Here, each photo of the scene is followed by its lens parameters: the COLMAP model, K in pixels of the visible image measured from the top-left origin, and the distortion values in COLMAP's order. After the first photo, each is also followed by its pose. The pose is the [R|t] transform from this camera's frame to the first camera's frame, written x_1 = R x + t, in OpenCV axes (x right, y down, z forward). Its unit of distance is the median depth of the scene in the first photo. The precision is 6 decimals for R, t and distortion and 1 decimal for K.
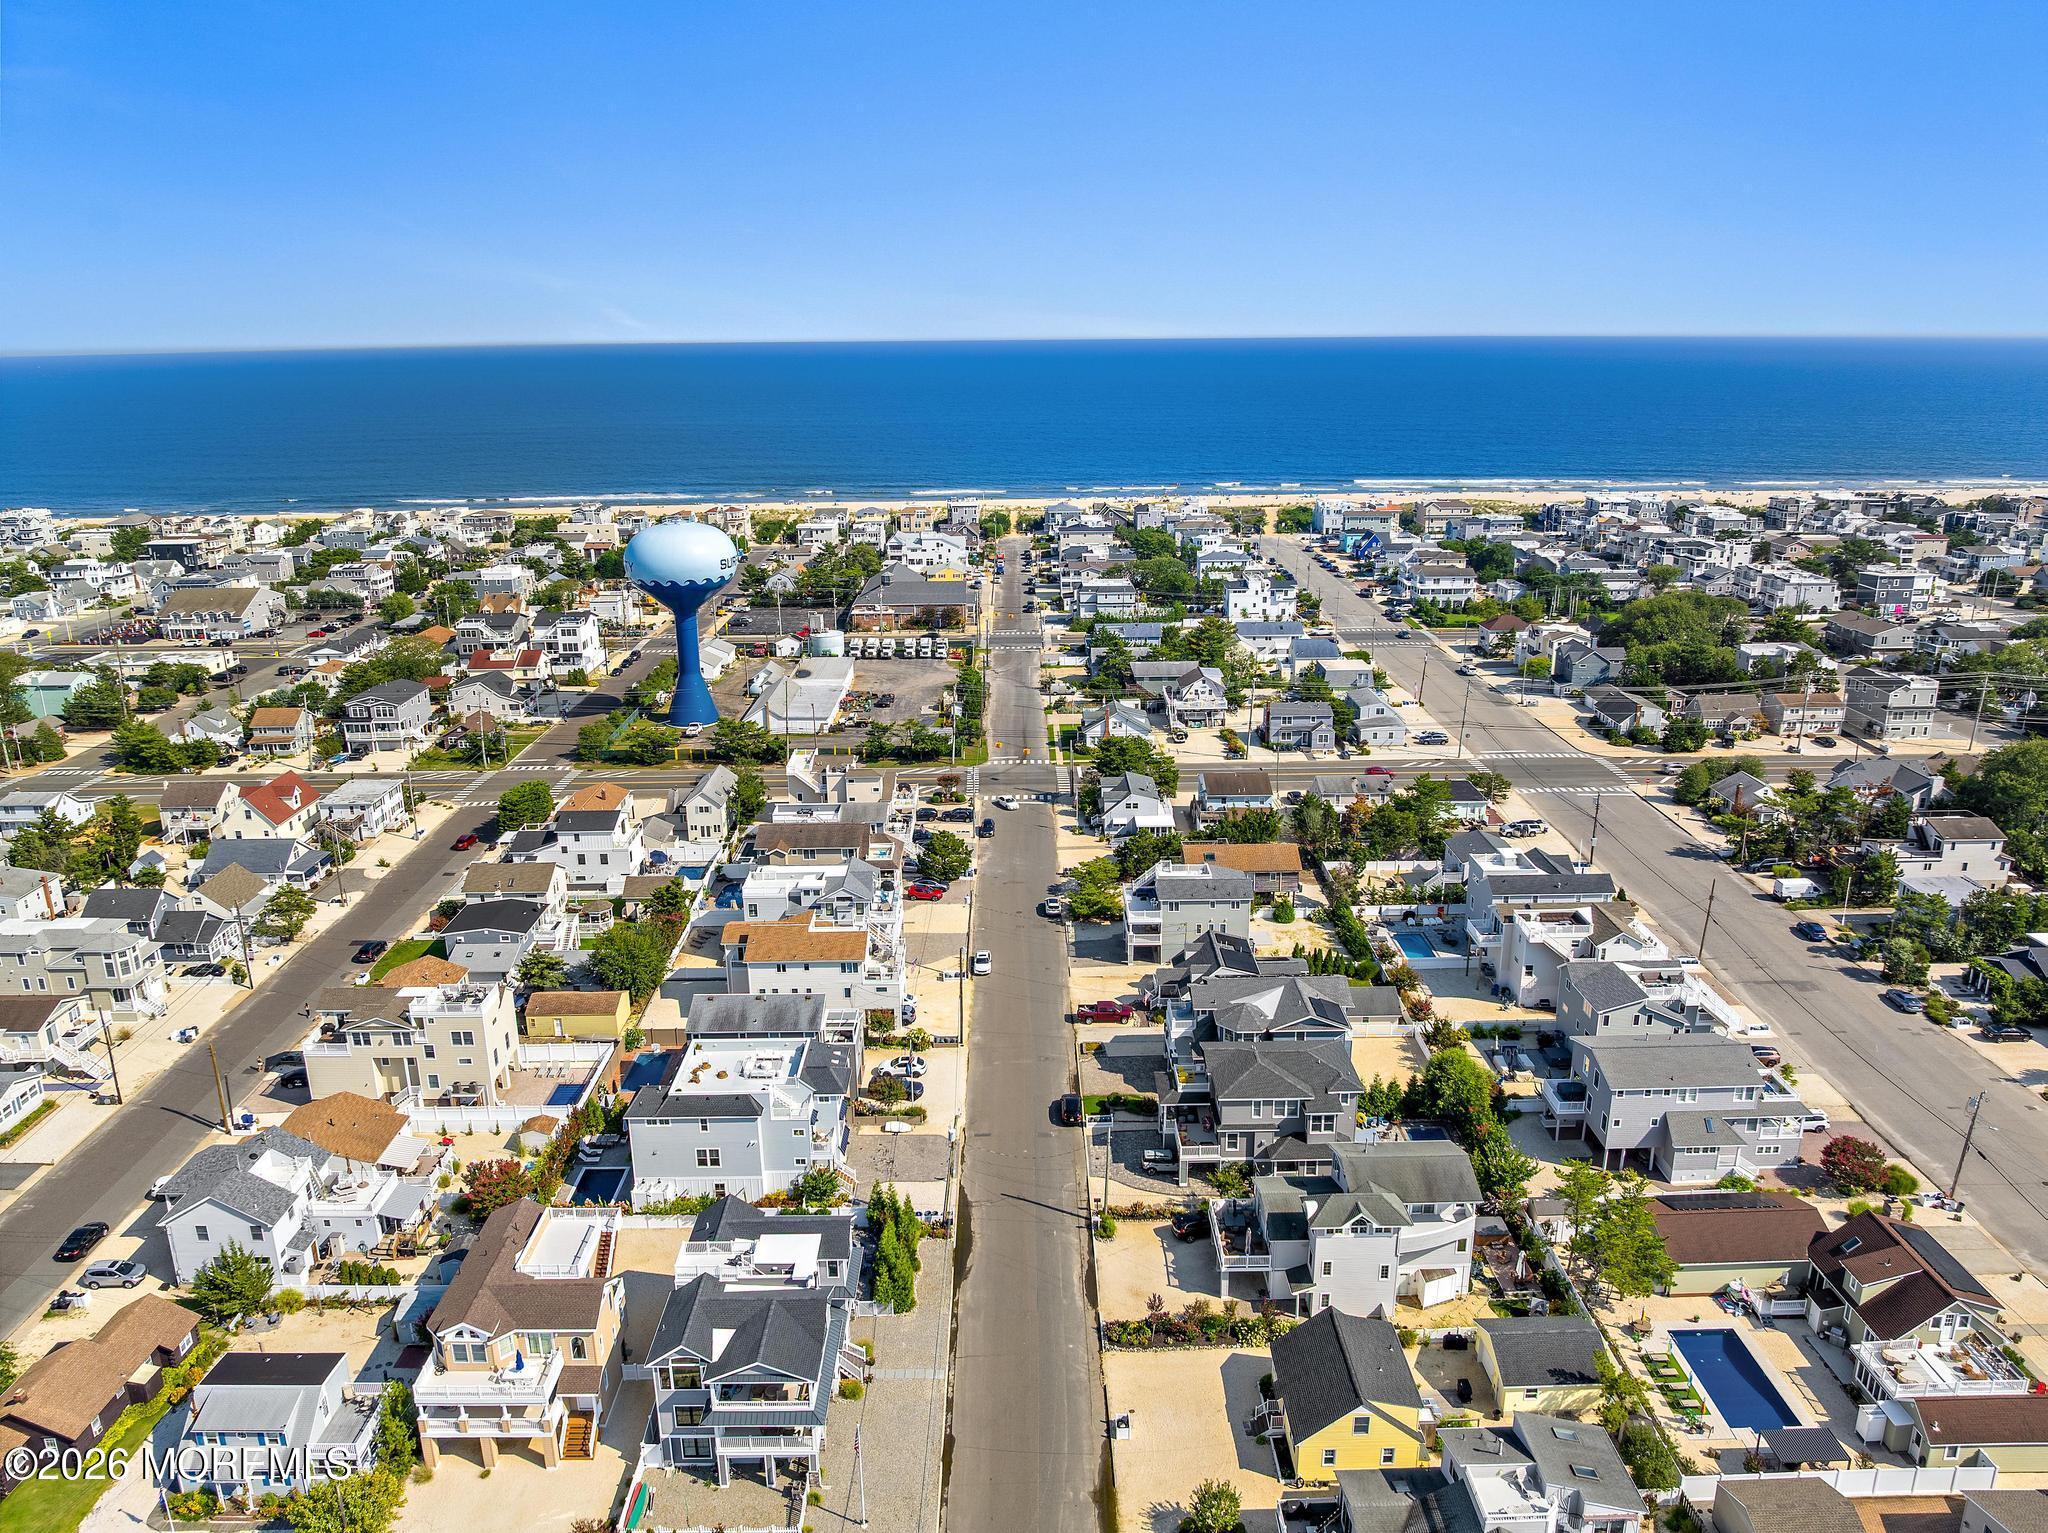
lens RADIAL K [[1428.0, 0, 1037.3], [0, 1428.0, 770.5], [0, 0, 1]] dist [-0.030947, -0.009576]
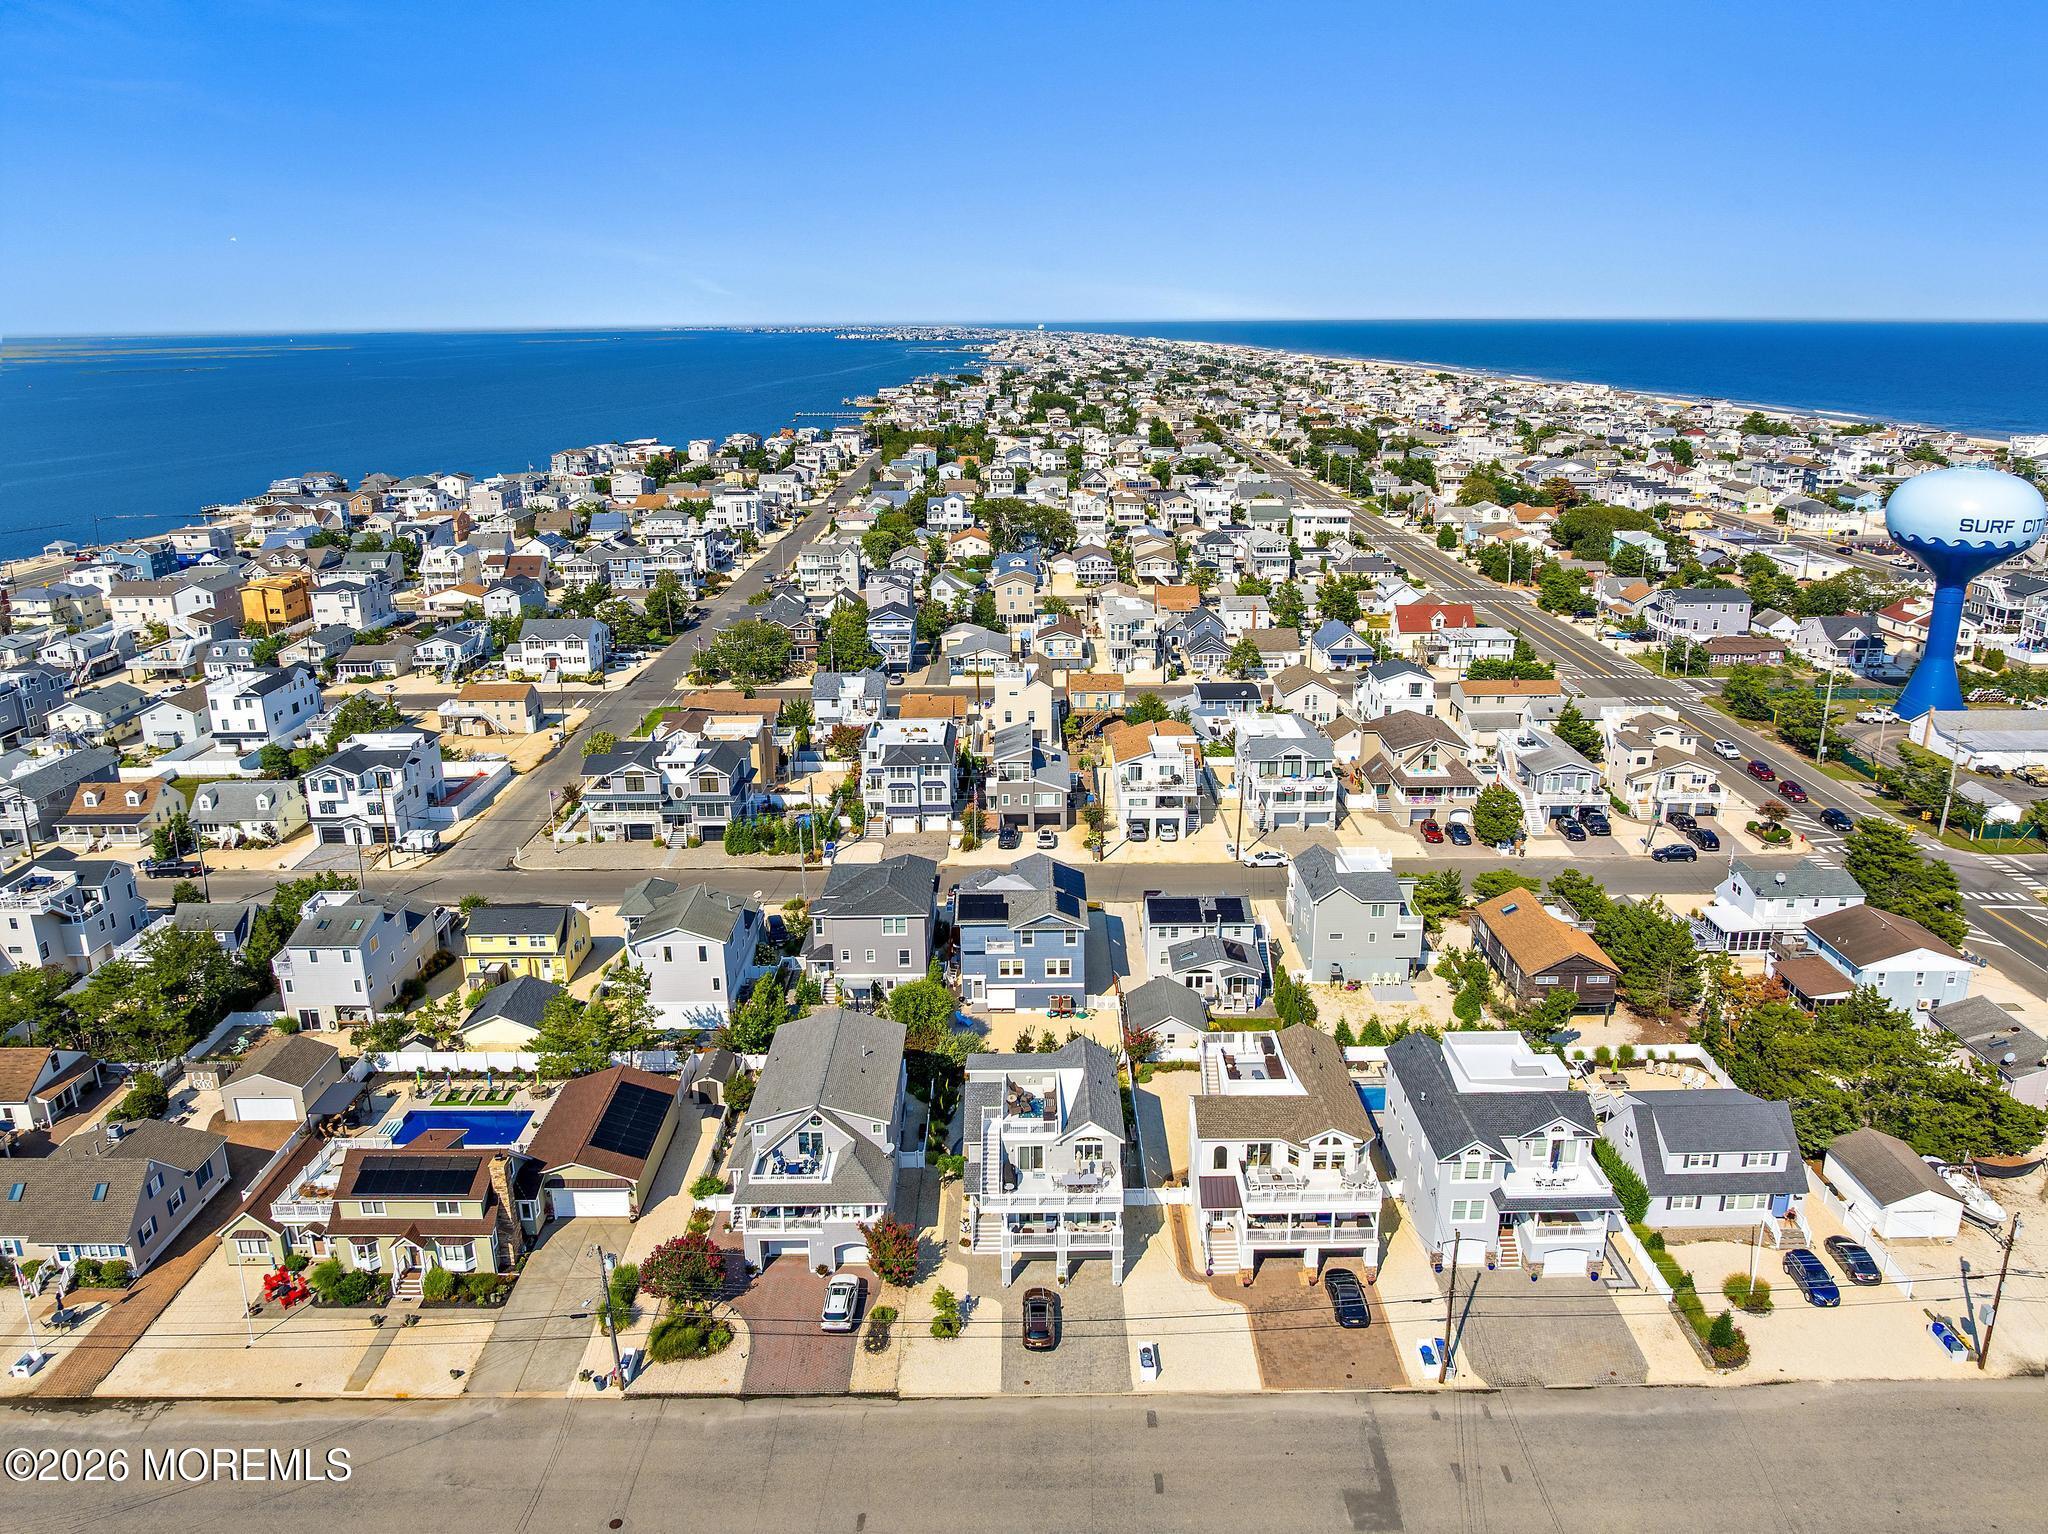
lens RADIAL K [[1428.0, 0, 1037.3], [0, 1428.0, 771.0], [0, 0, 1]] dist [-0.030947, -0.009576]
pose [[-0.011387, 0.310360, -0.950551, 0.699813], [-0.285499, 0.910033, 0.300550, -0.135617], [0.958311, 0.274804, 0.078245, 0.610137]]
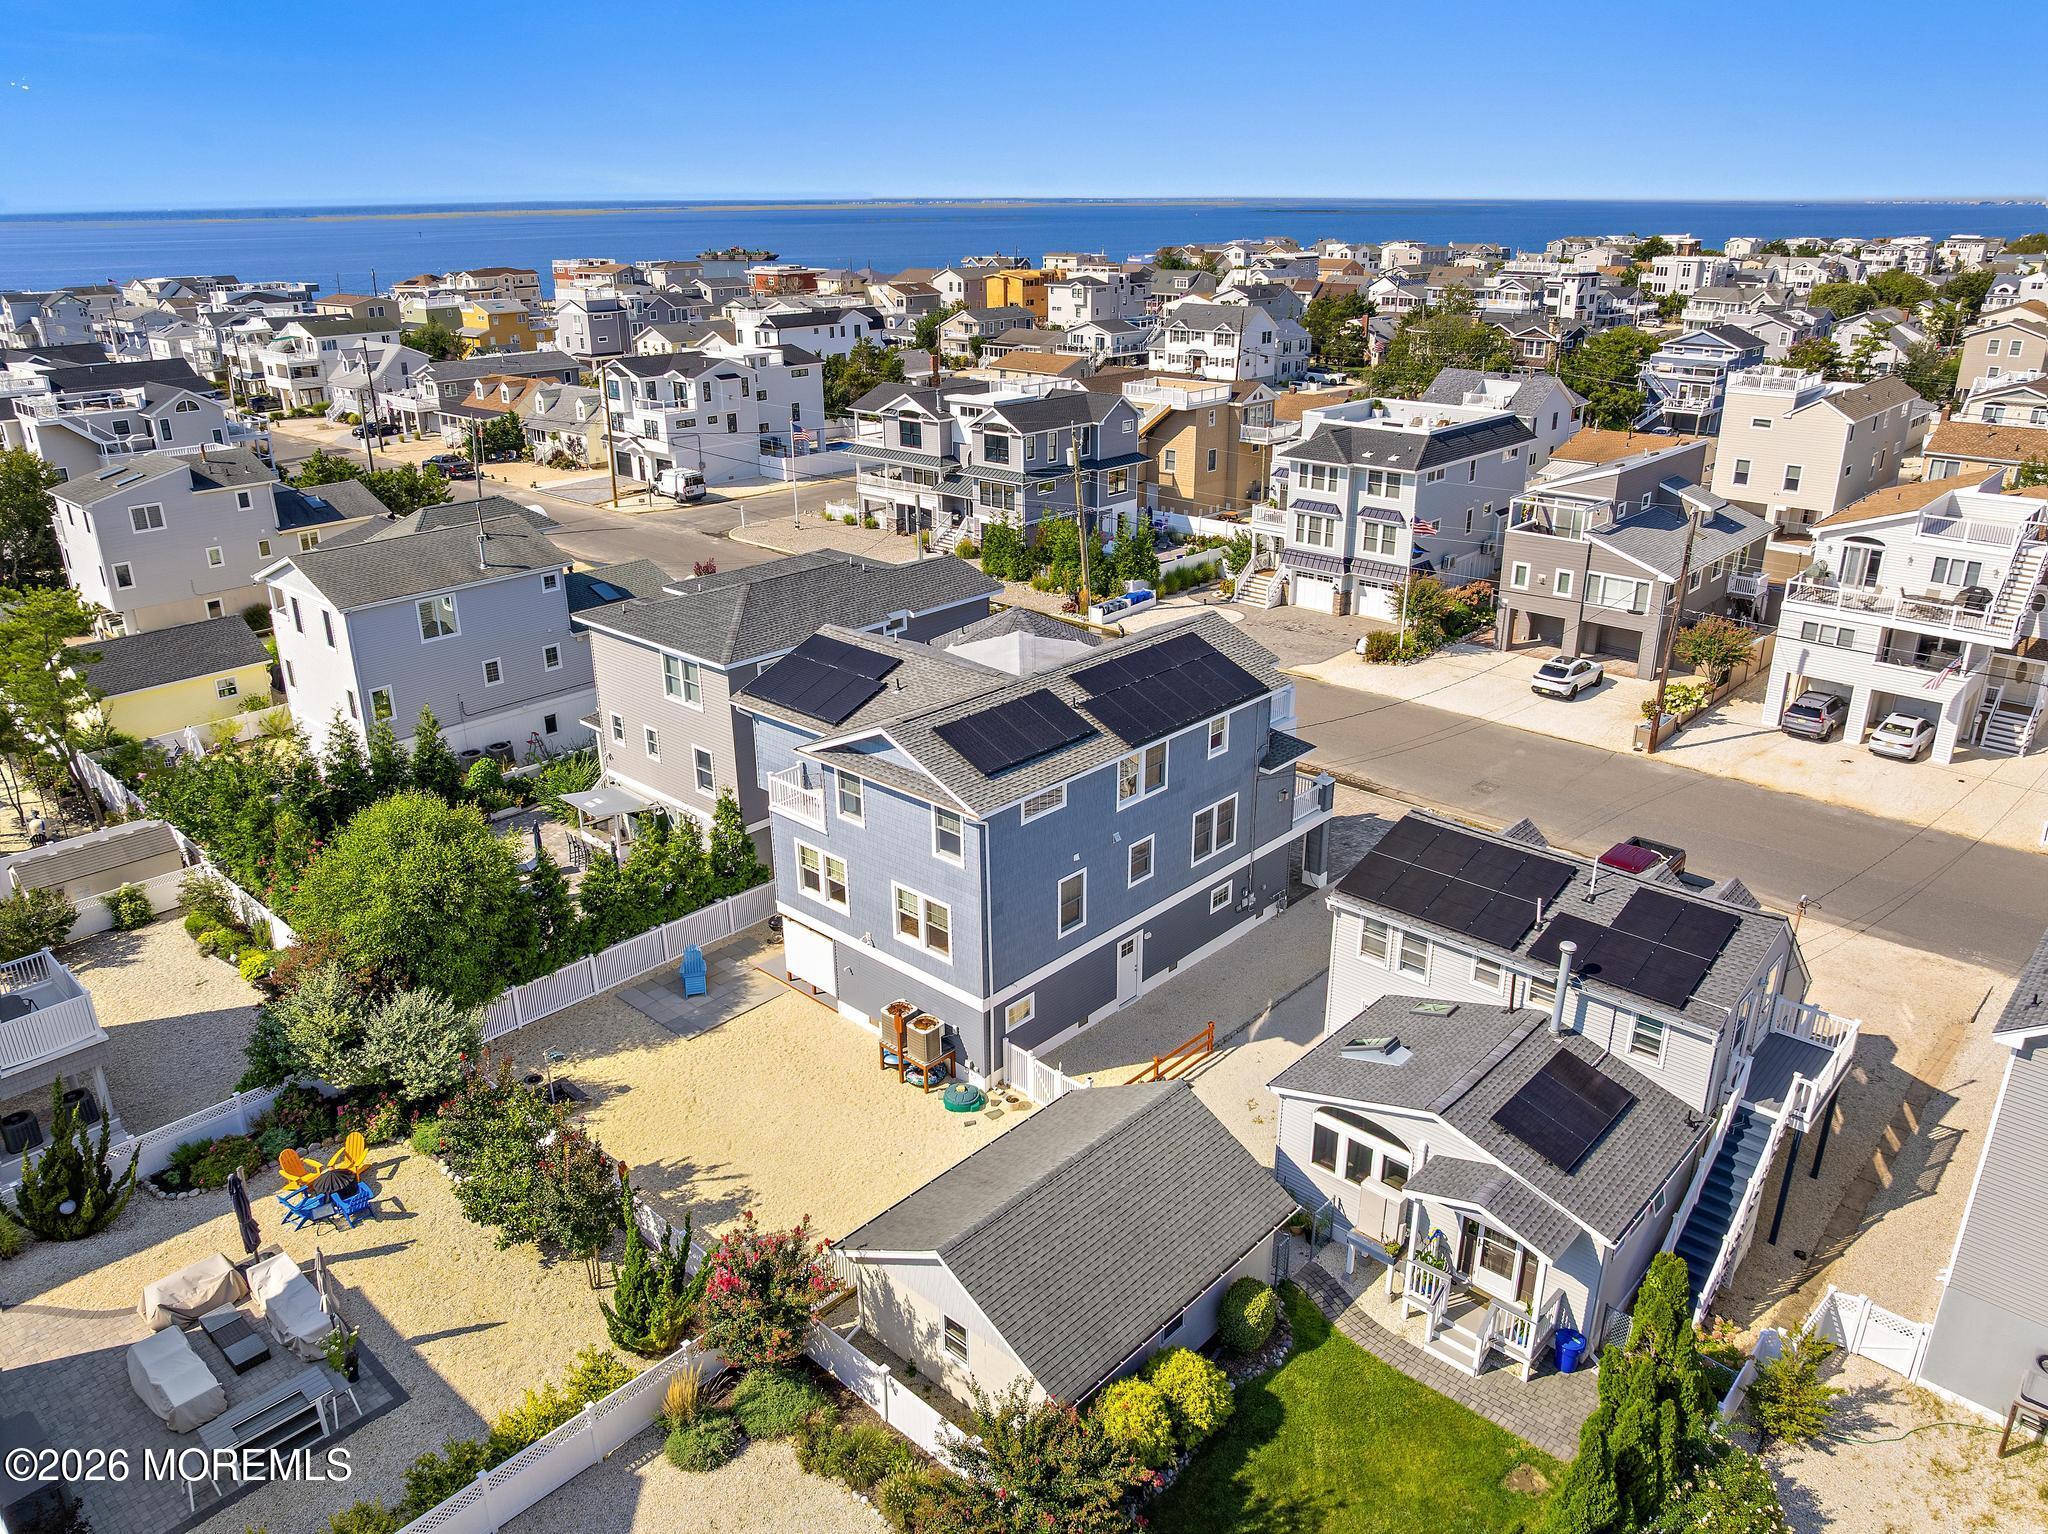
lens RADIAL K [[1439.5, 0, 1032.9], [0, 1439.5, 755.4], [0, 0, 1]] dist [-0.024672, -0.032315]
pose [[-0.690128, 0.274556, -0.669584, 0.254205], [-0.199765, 0.817018, 0.540903, 0.000920], [0.695570, 0.507051, -0.509000, 0.783418]]
